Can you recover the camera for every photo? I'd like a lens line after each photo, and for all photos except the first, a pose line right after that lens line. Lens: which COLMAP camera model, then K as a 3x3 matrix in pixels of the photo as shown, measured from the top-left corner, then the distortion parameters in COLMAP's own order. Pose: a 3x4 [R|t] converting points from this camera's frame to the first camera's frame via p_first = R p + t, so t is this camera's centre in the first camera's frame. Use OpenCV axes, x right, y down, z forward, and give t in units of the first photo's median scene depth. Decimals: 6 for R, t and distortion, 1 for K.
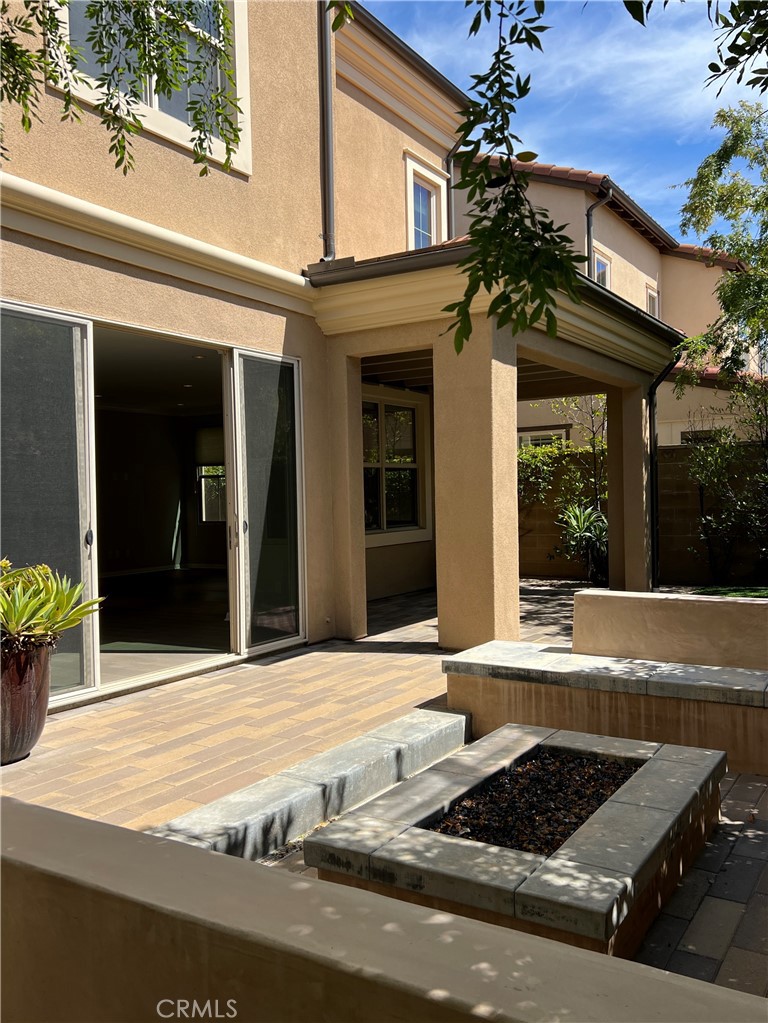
lens RADIAL K [[888.0, 0, 383.5], [0, 888.0, 511.8], [0, 0, 1]] dist [0.037103, 0.000244]
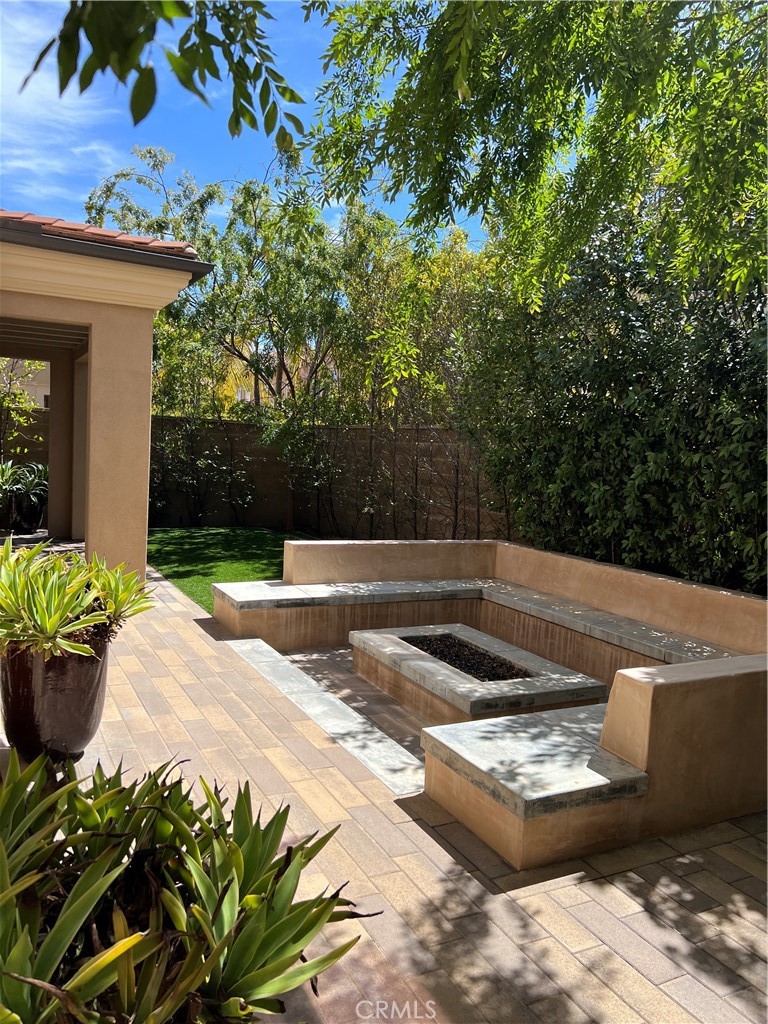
lens RADIAL K [[773.2, 0, 383.0], [0, 773.2, 511.5], [0, 0, 1]] dist [0.067183, 0.000464]
pose [[0.518811, -0.027186, 0.854456, -1.045212], [-0.033738, 0.998064, 0.052241, -0.042687], [-0.854223, -0.055931, 0.516890, 0.301983]]
